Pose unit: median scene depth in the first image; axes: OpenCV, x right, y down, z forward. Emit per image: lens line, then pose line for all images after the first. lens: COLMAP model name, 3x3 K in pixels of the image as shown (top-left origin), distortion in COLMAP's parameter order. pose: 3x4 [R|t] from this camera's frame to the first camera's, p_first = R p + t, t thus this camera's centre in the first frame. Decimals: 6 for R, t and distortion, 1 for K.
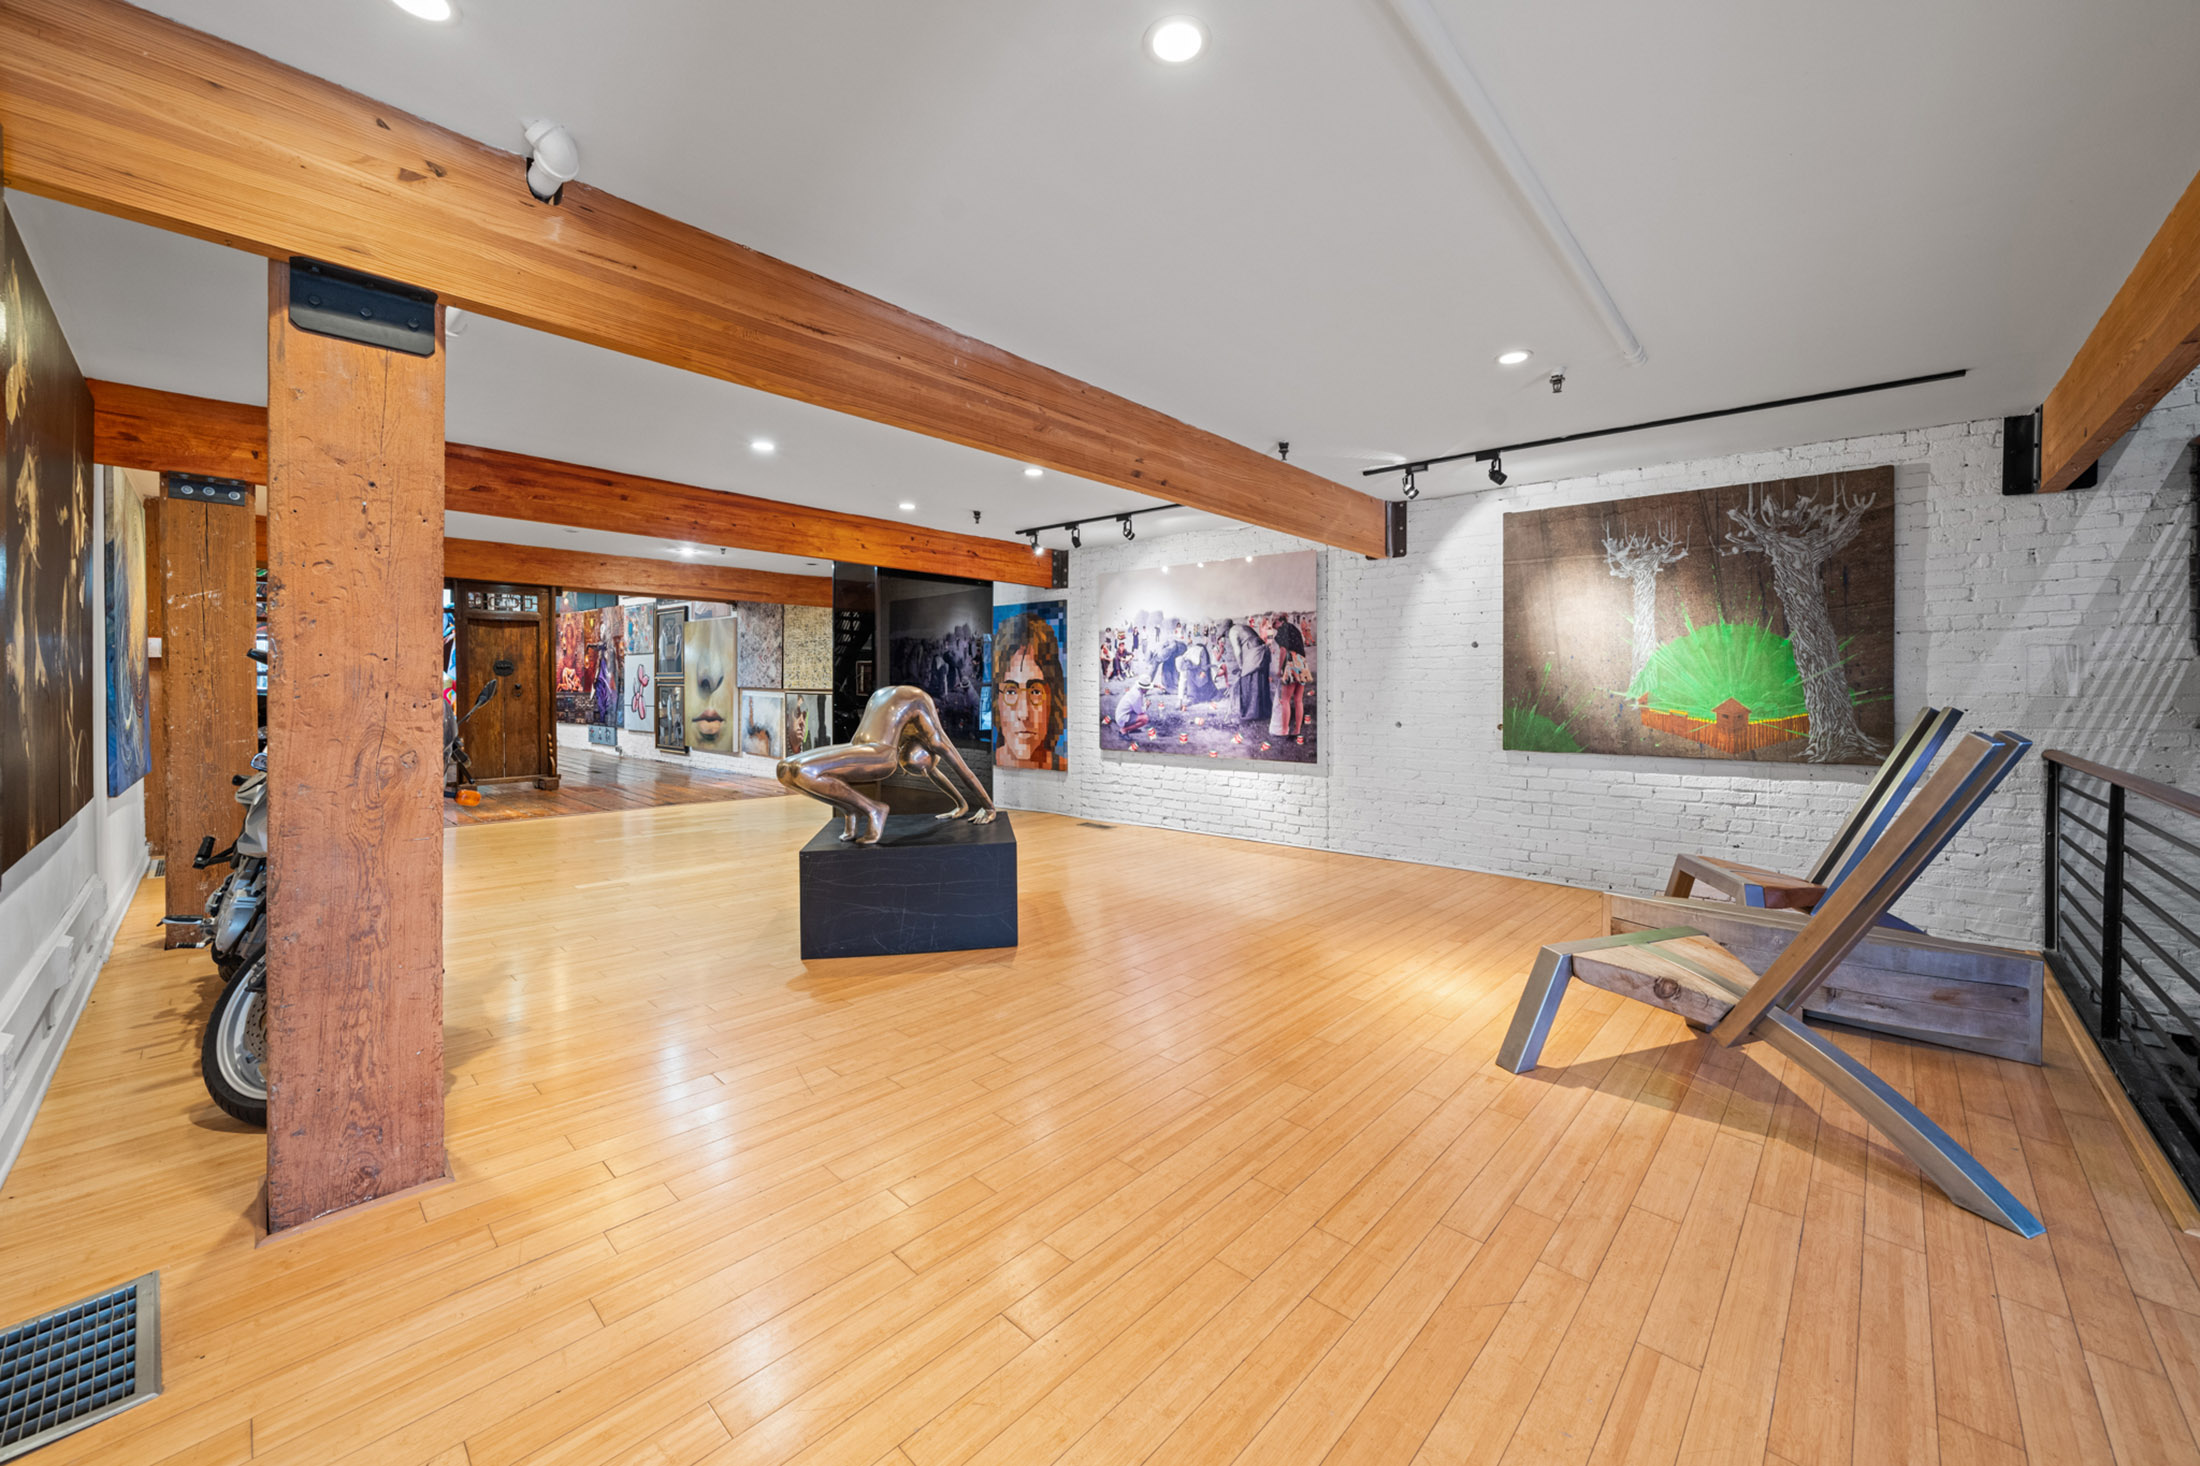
lens RADIAL K [[829.2, 0, 1095.0], [0, 829.2, 689.0], [0, 0, 1]] dist [-0.003576, -0.000079]
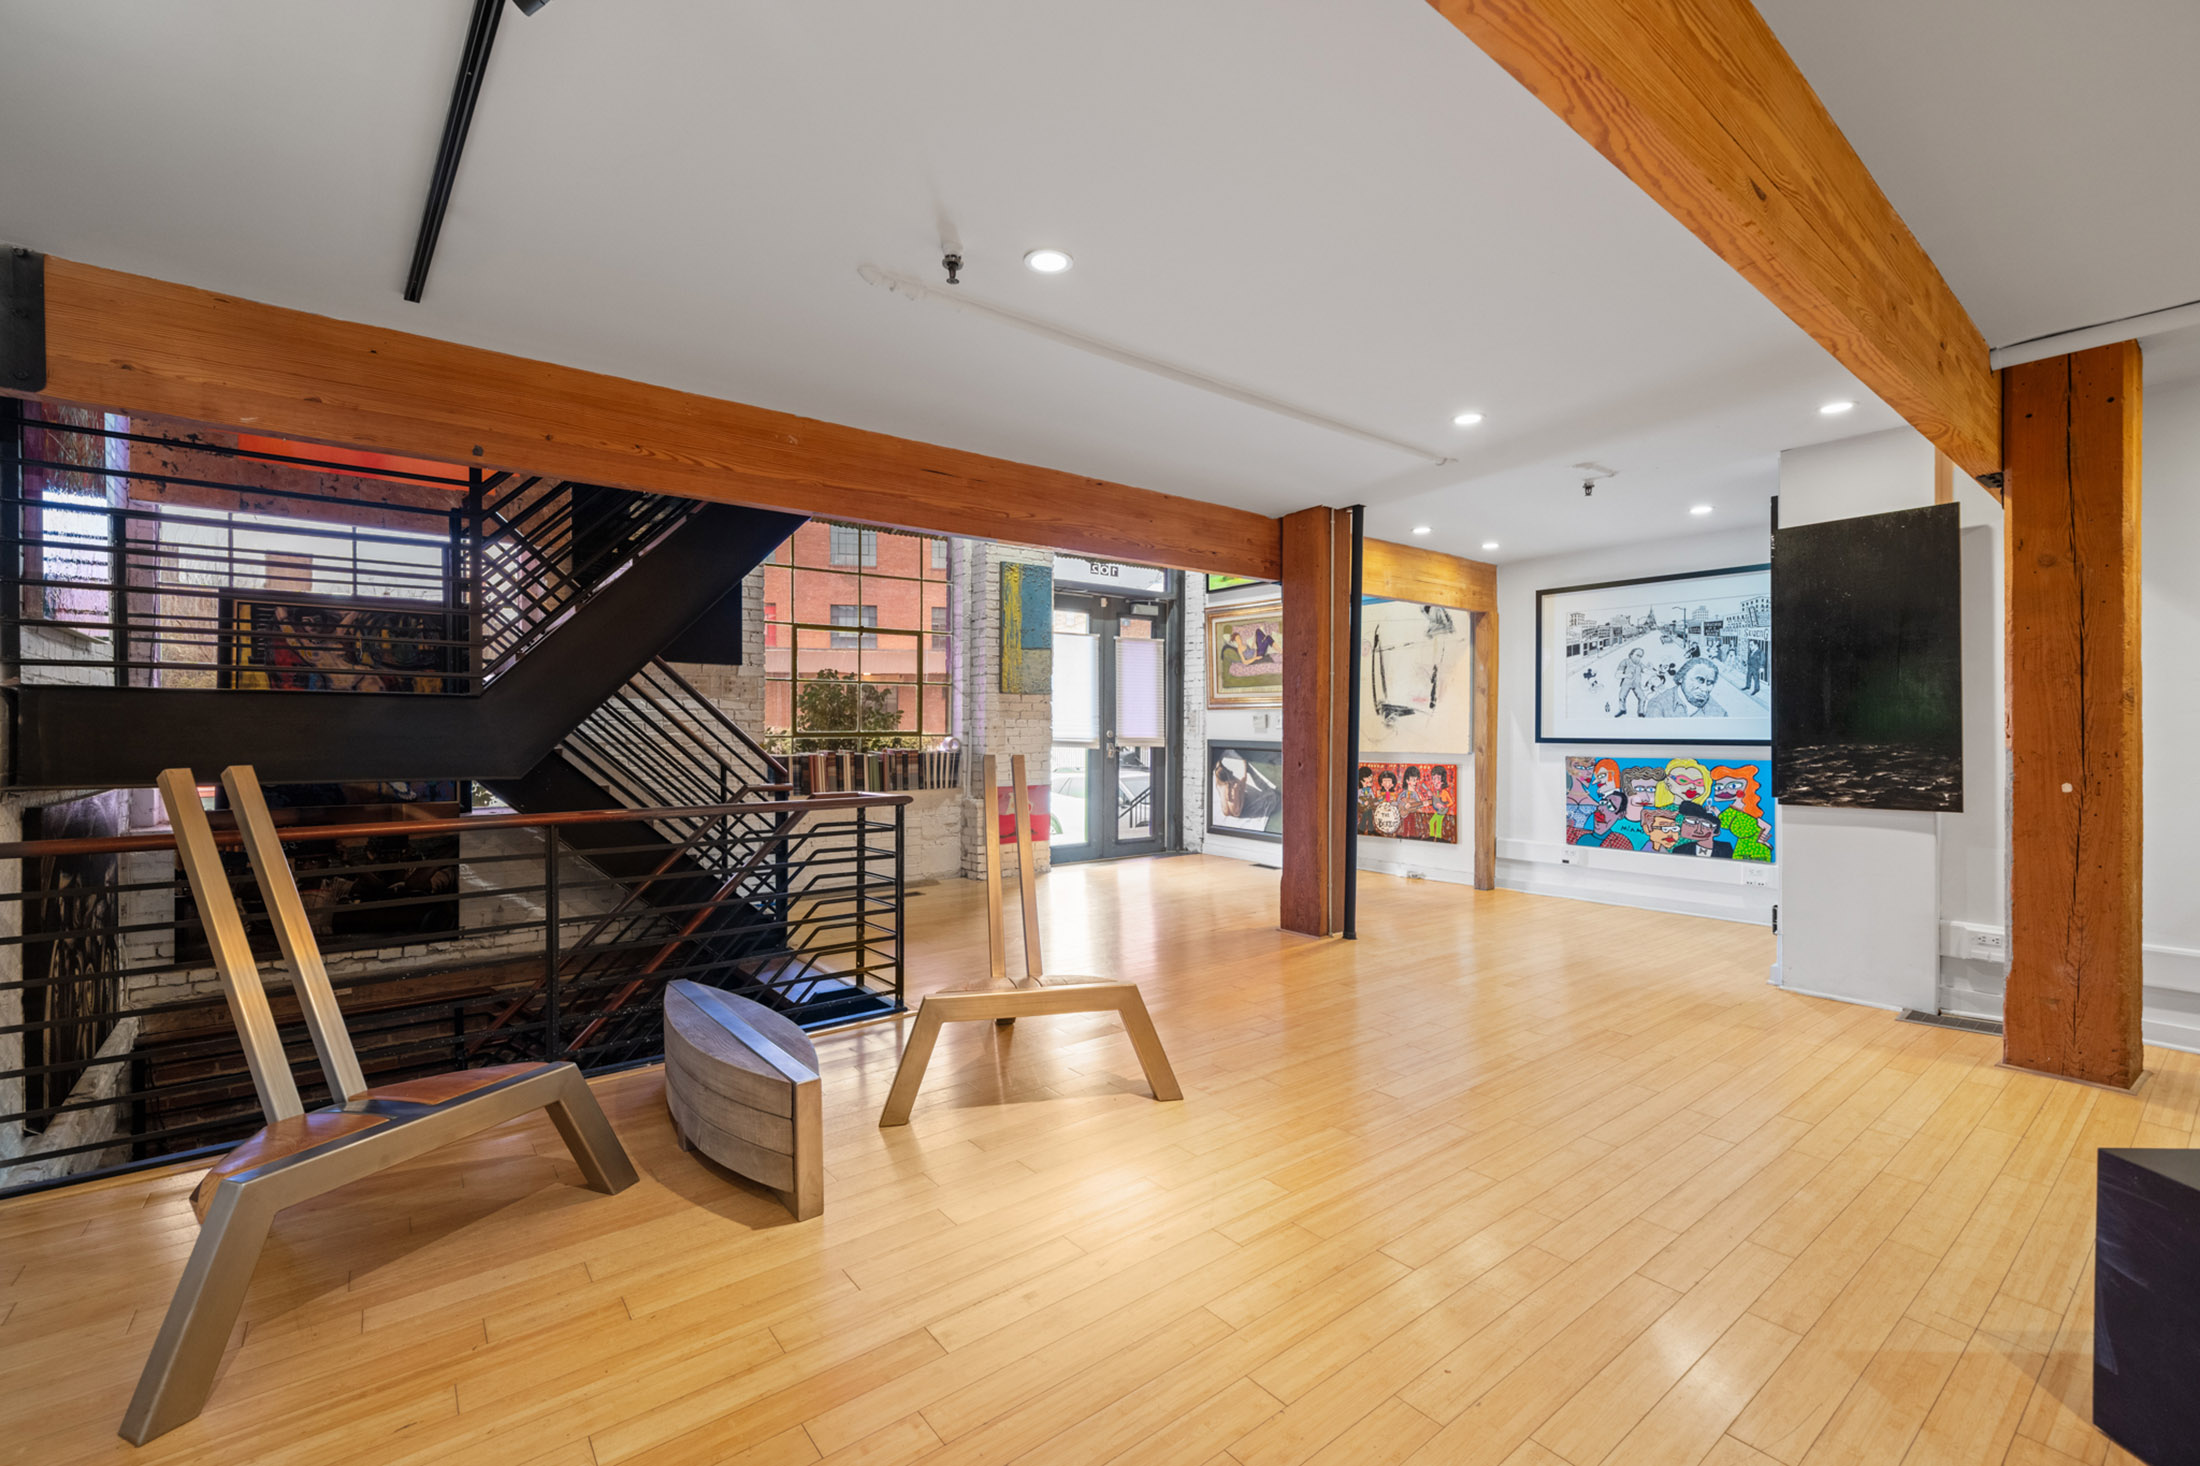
lens RADIAL K [[957.5, 0, 1094.2], [0, 957.5, 738.6], [0, 0, 1]] dist [-0.001307, 0.001400]
pose [[-0.990015, 0.001773, 0.140952, 0.115232], [0.003430, 0.999928, 0.011520, -0.001886], [-0.140922, 0.011888, -0.989949, 0.590506]]
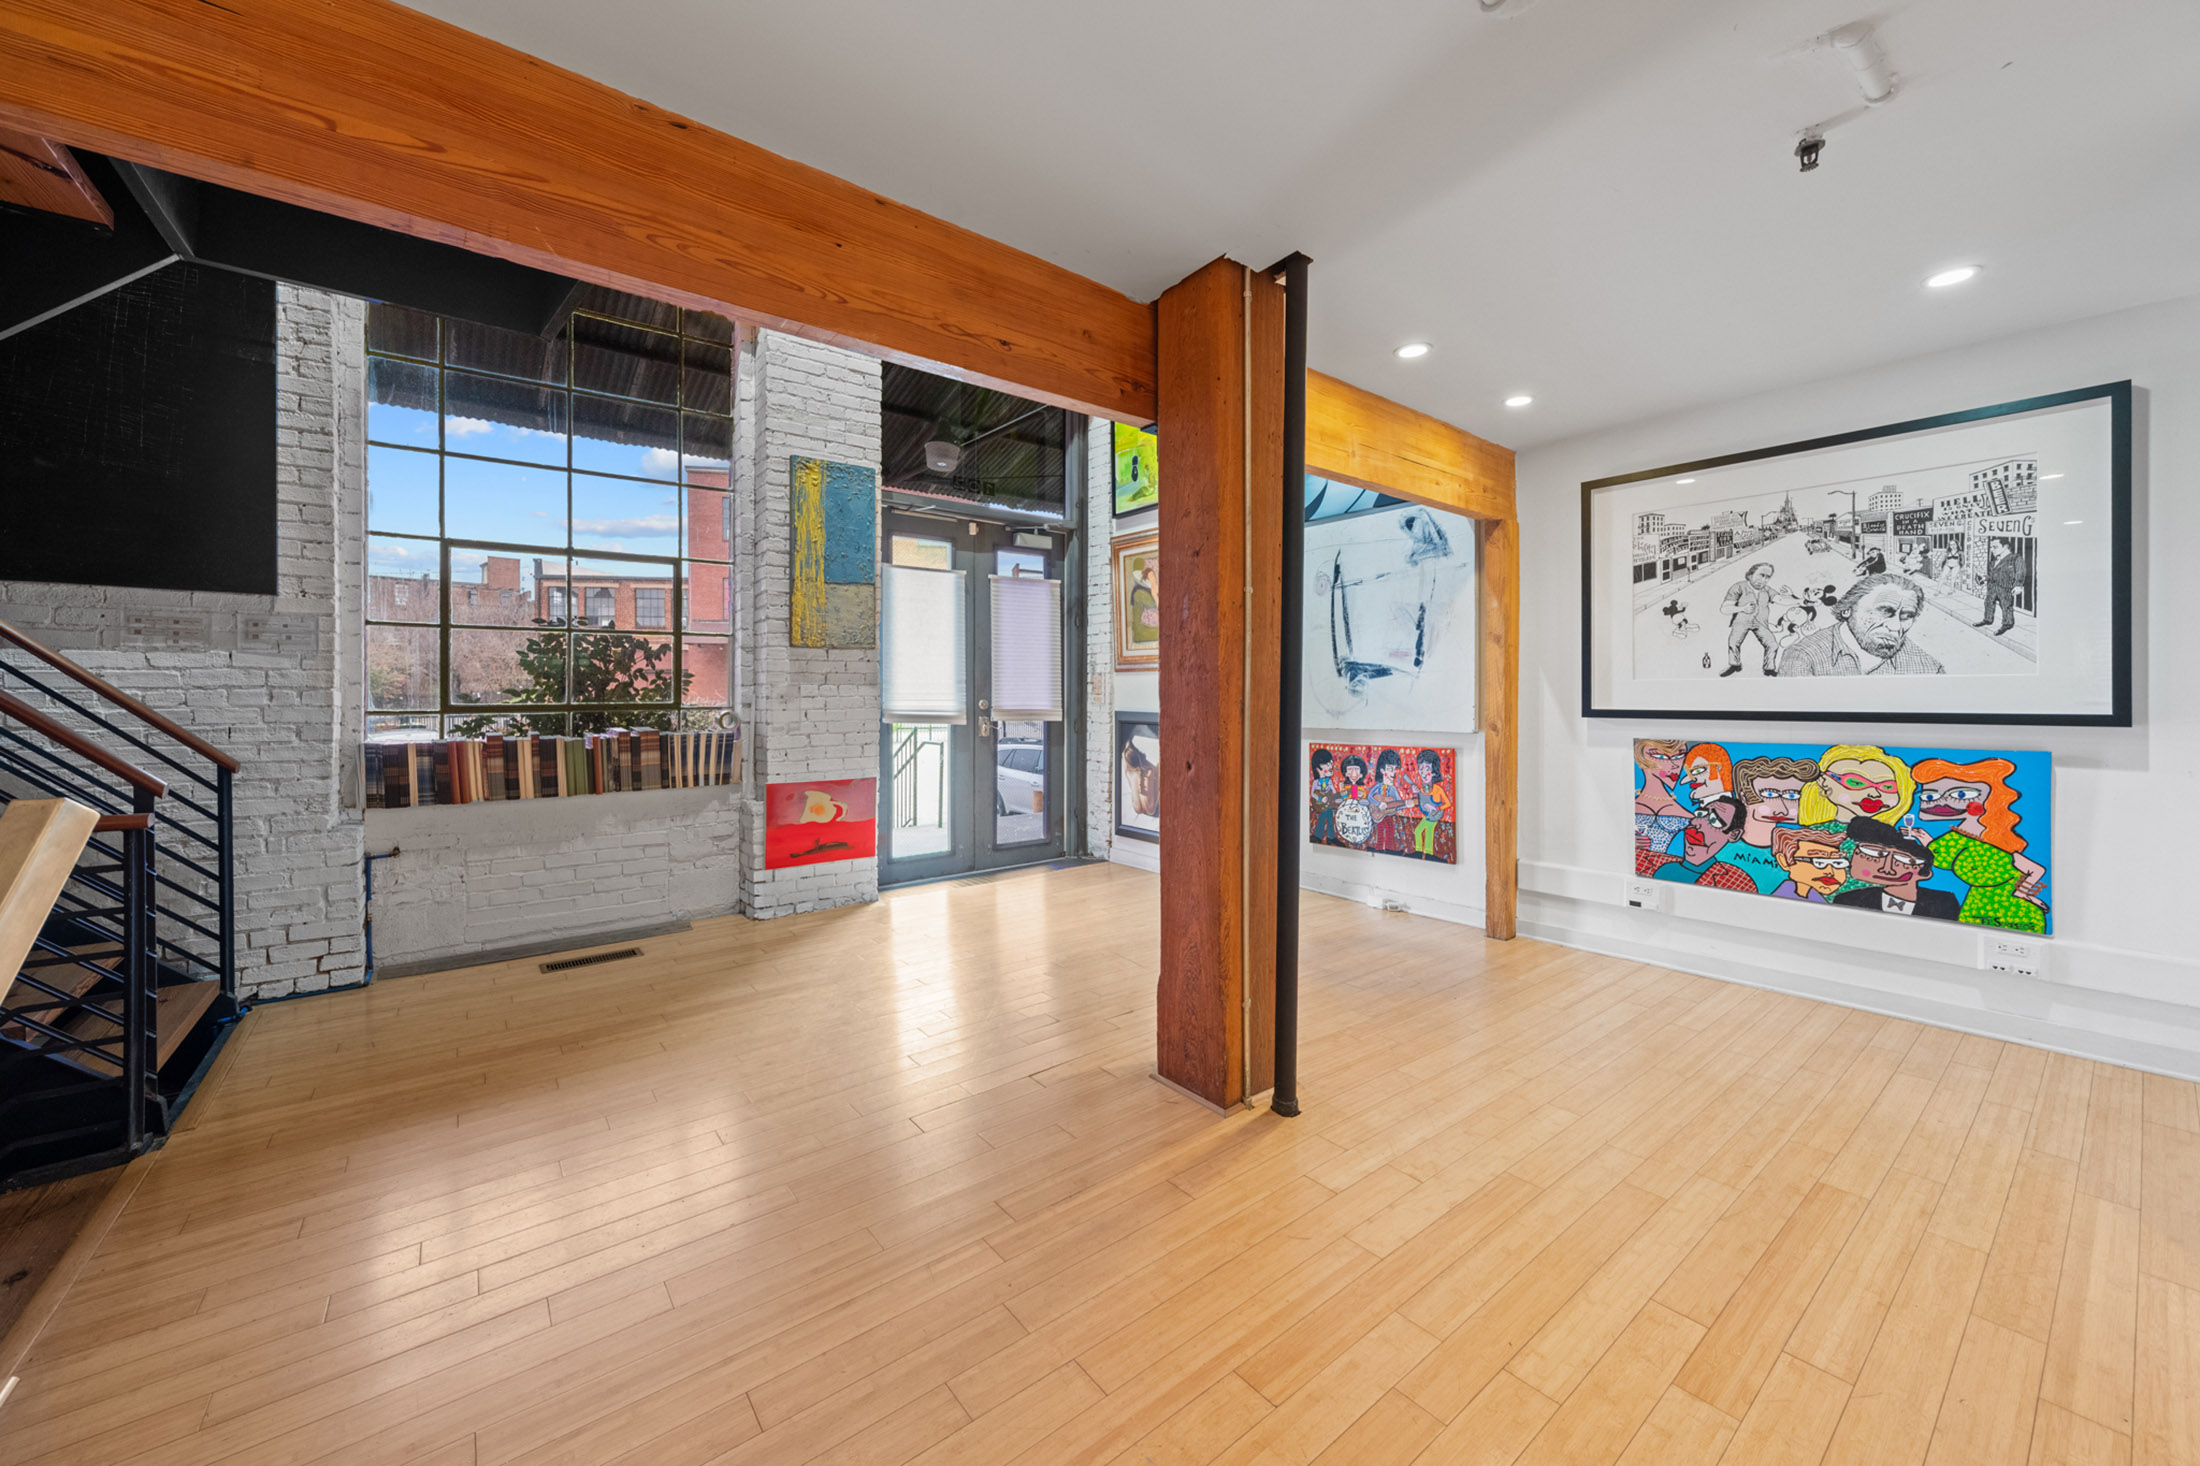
lens RADIAL K [[829.2, 0, 1097.2], [0, 829.2, 697.5], [0, 0, 1]] dist [-0.003576, -0.000079]
pose [[-0.990254, 0.006908, 0.139103, 0.065793], [0.007374, 0.999969, 0.002836, -0.001832], [-0.139079, 0.003834, -0.990274, 0.261095]]
